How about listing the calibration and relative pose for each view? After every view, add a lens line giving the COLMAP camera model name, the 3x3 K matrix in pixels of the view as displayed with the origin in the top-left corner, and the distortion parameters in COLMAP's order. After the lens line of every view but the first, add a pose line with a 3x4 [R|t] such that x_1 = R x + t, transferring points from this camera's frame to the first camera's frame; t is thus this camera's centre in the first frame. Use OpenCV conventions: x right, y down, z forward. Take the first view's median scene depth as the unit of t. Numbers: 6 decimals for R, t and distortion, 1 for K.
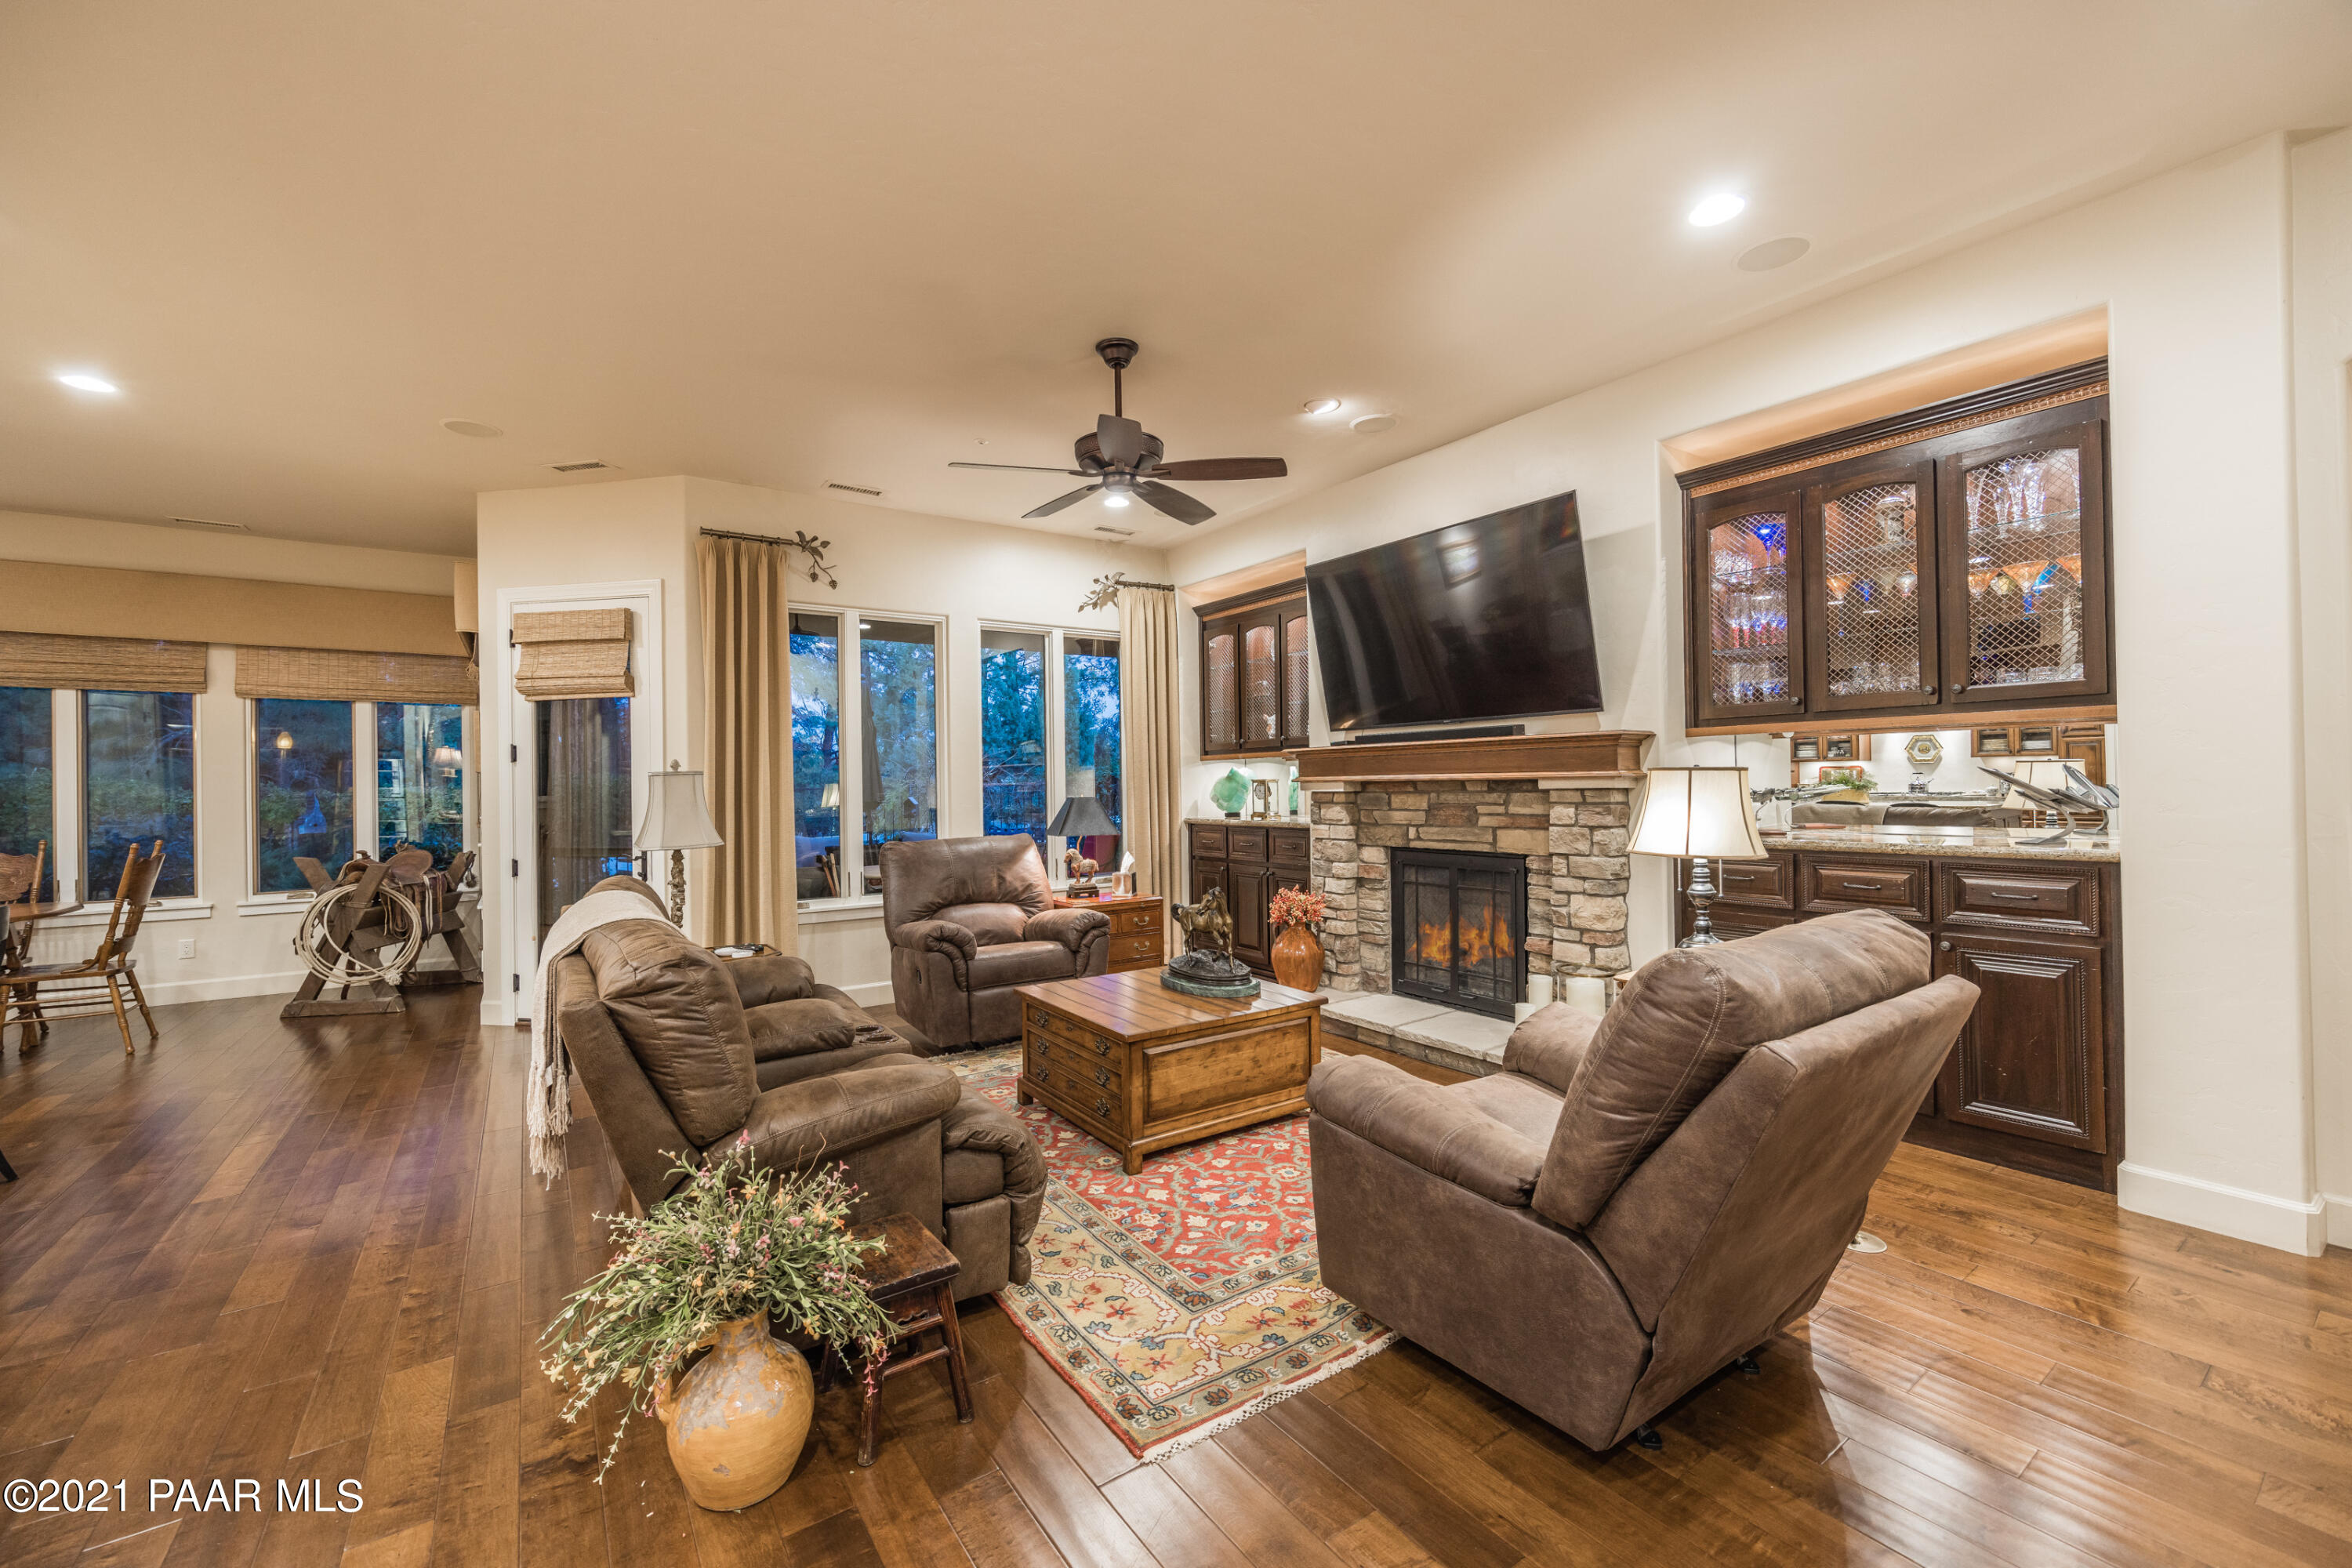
lens RADIAL K [[946.4, 0, 1158.5], [0, 946.4, 776.2], [0, 0, 1]] dist [-0.014700, 0.004550]
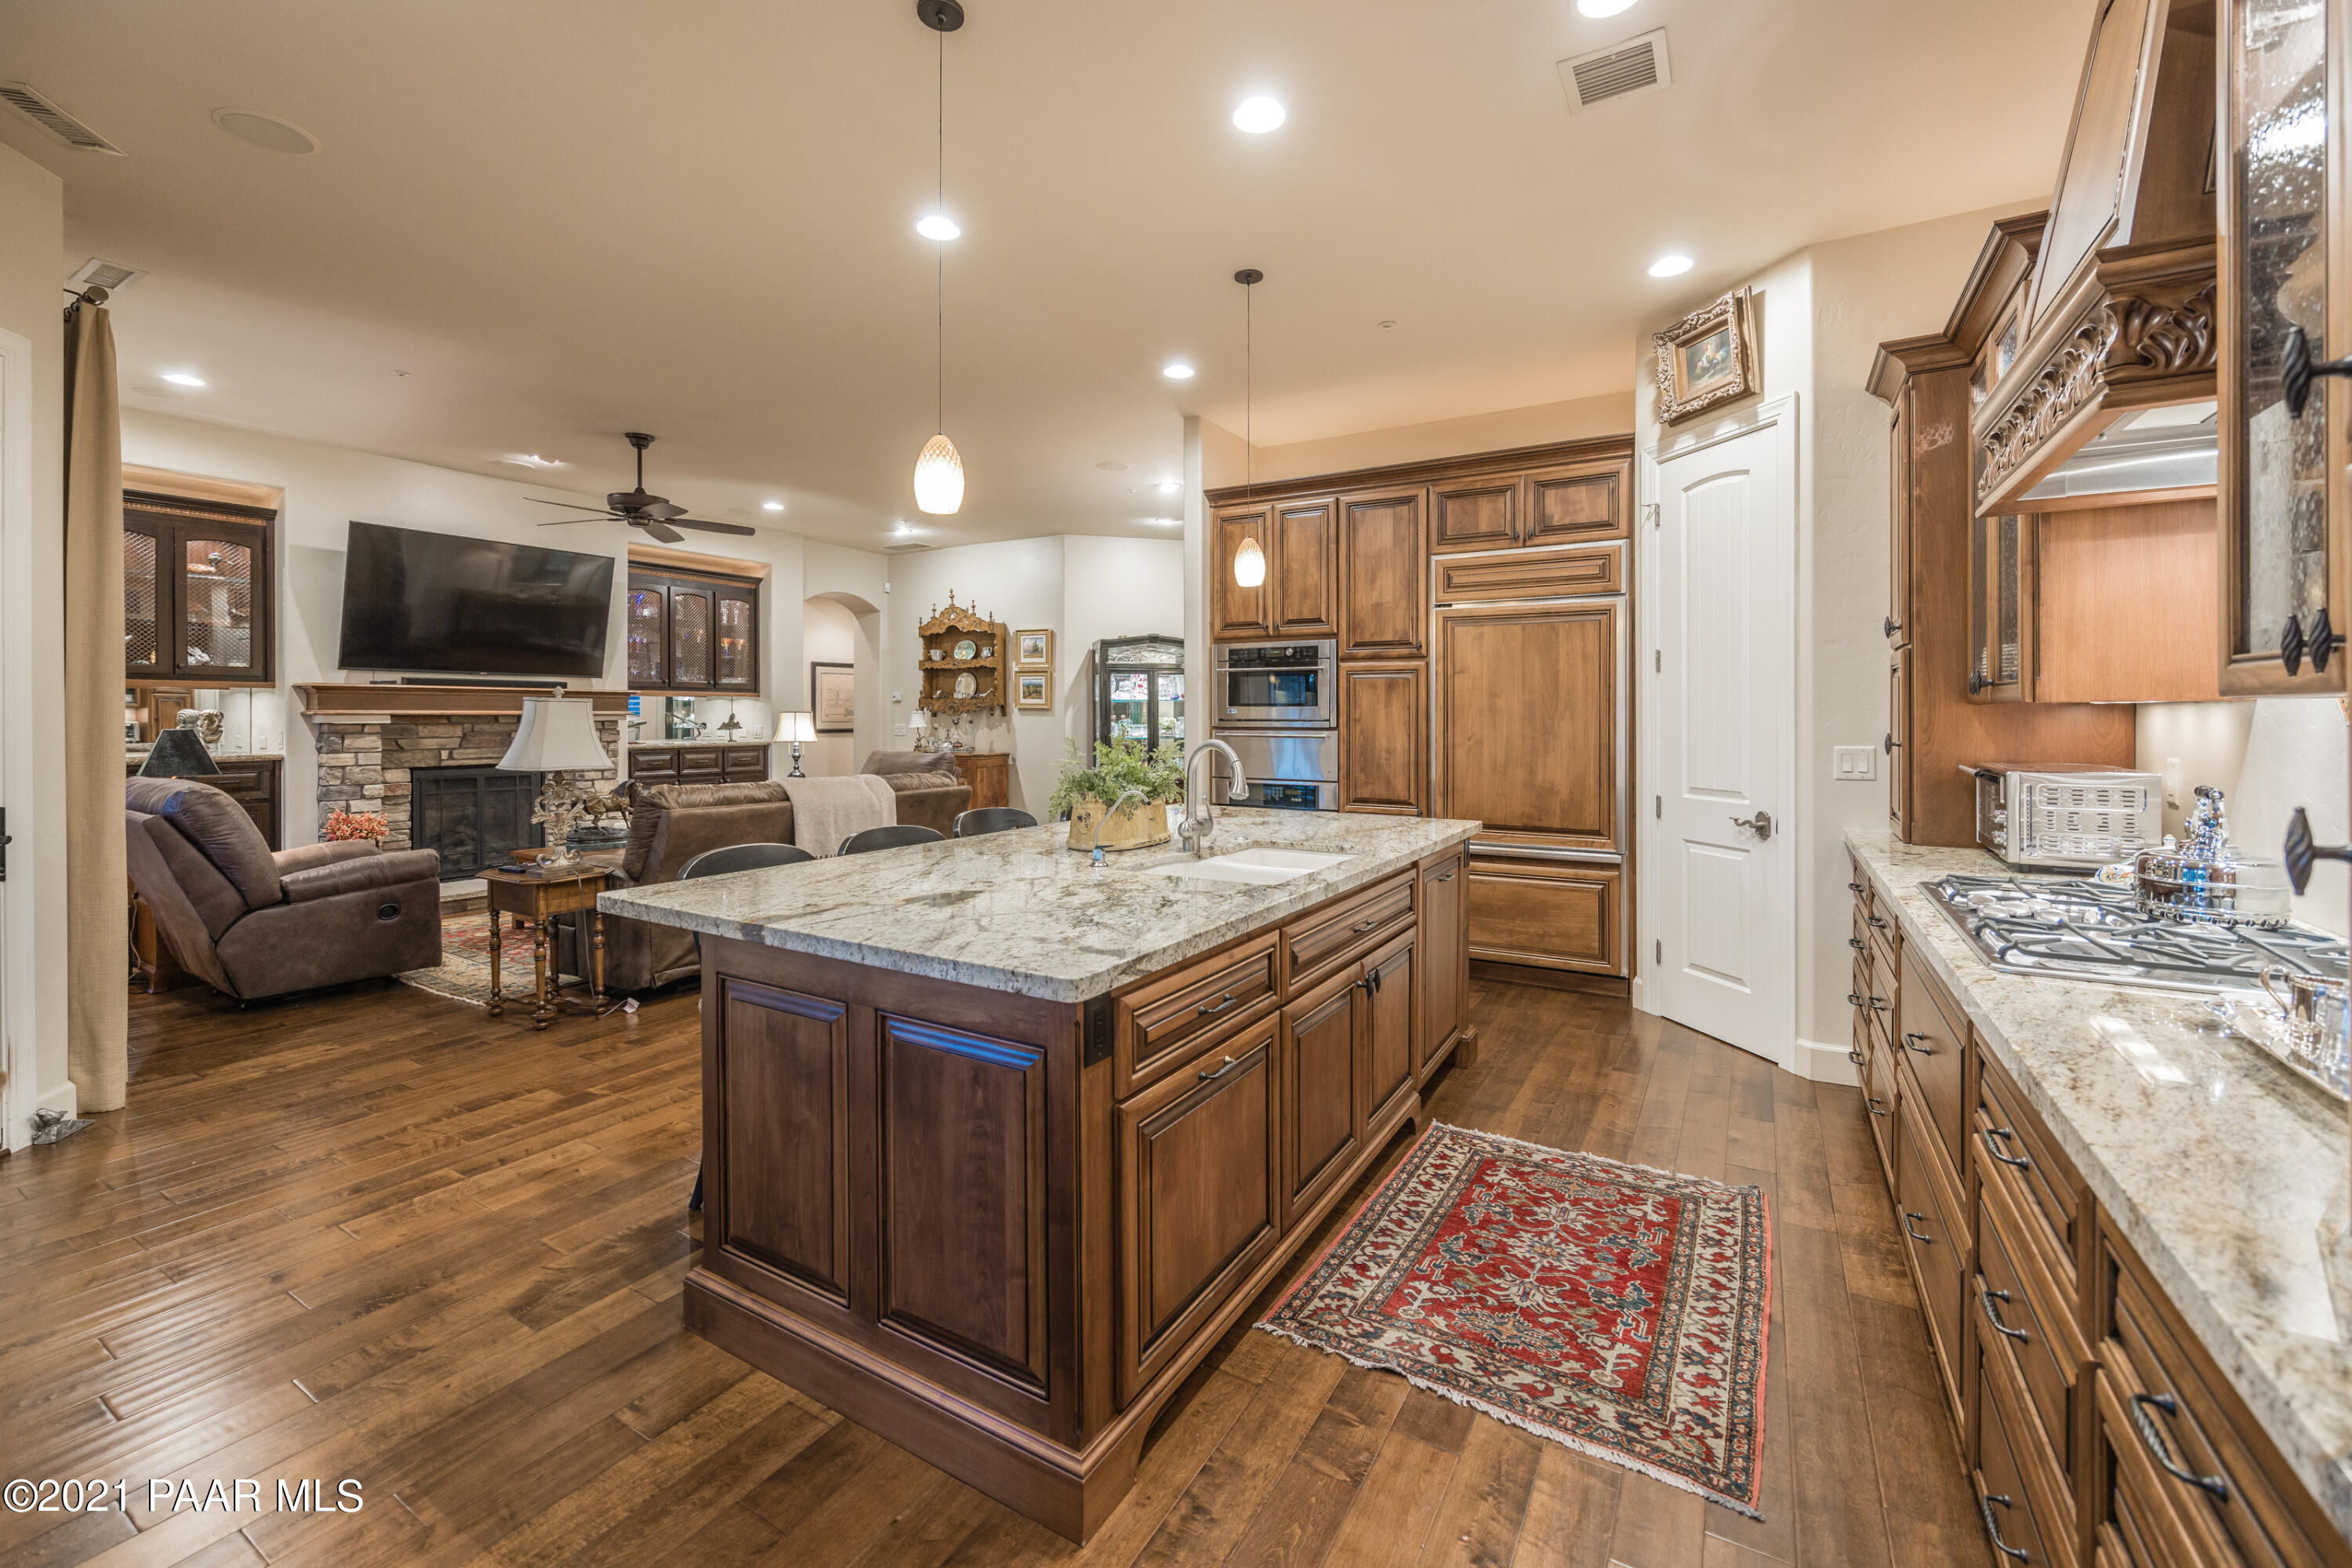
lens RADIAL K [[952.2, 0, 1172.8], [0, 952.2, 718.5], [0, 0, 1]] dist [0.001428, 0.000241]
pose [[-0.424053, 0.010280, 0.905579, -1.331870], [-0.003227, 0.999912, -0.012861, 0.022933], [-0.905631, -0.008376, -0.423983, 0.633352]]
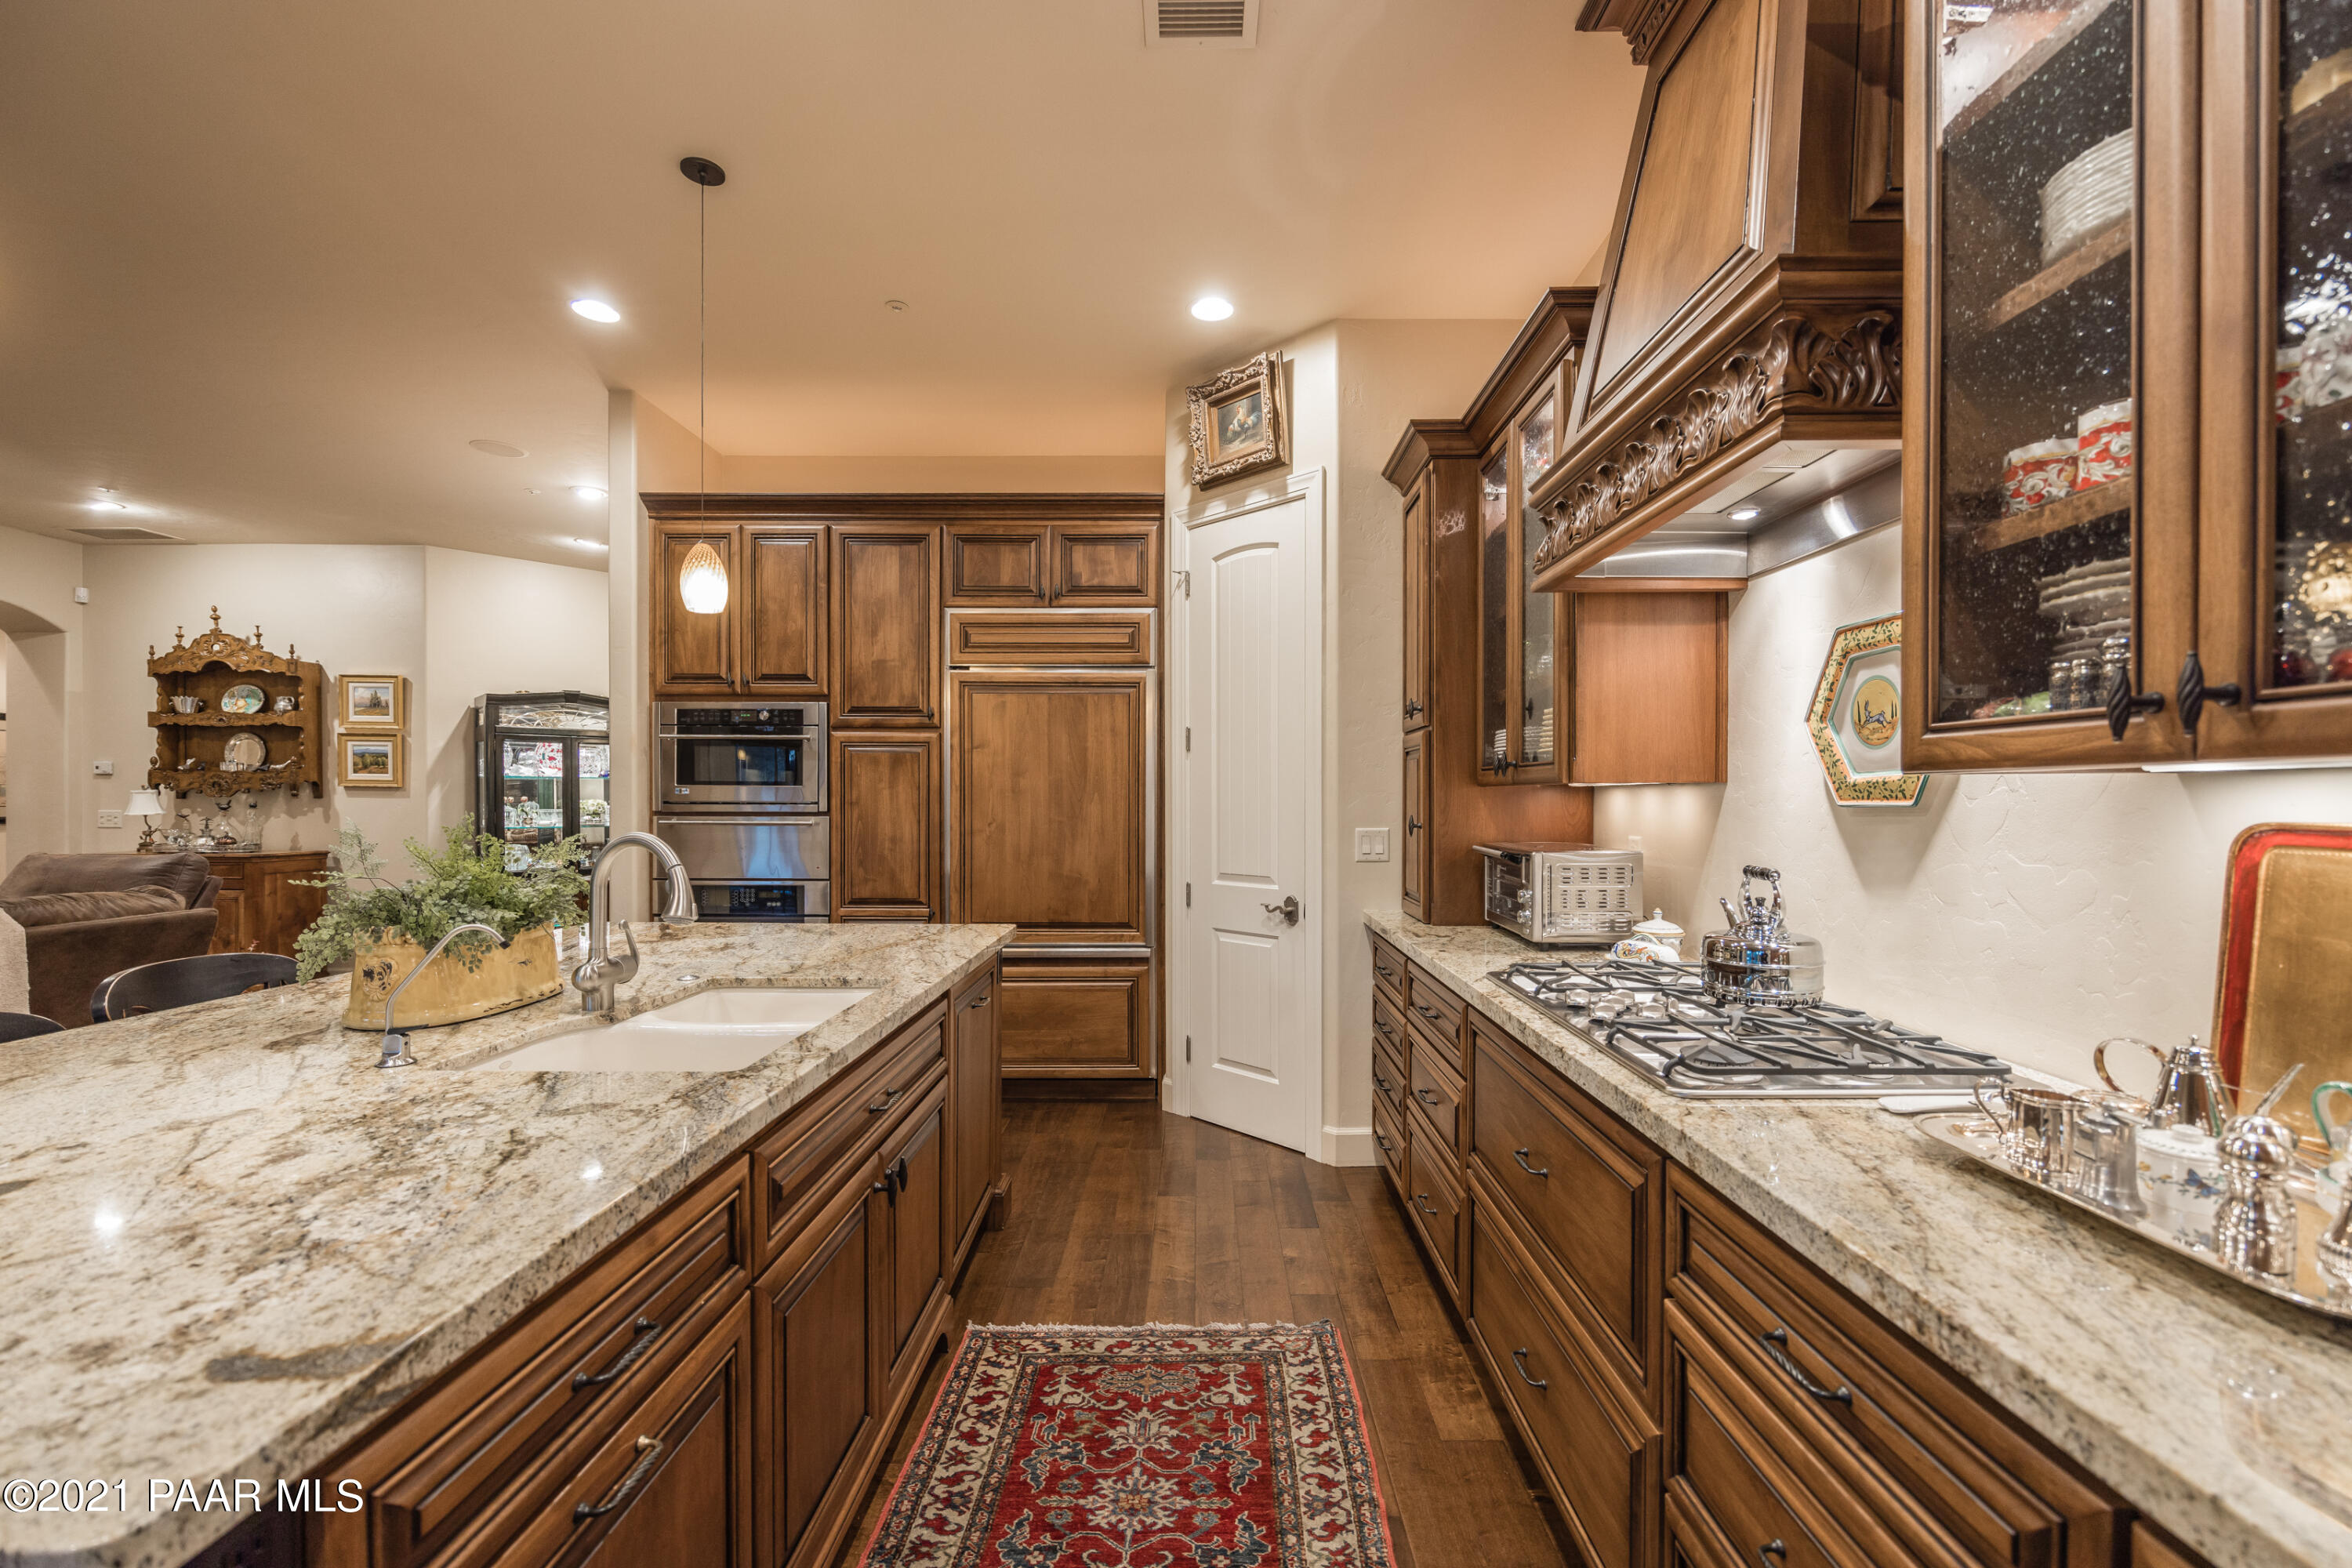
lens RADIAL K [[975.6, 0, 1182.7], [0, 975.6, 805.3], [0, 0, 1]] dist [-0.003817, -0.000216]
pose [[-0.822829, 0.008519, 0.568226, -1.212951], [0.003563, 0.999945, -0.009833, 0.022508], [-0.568278, -0.006066, -0.822814, 0.560061]]
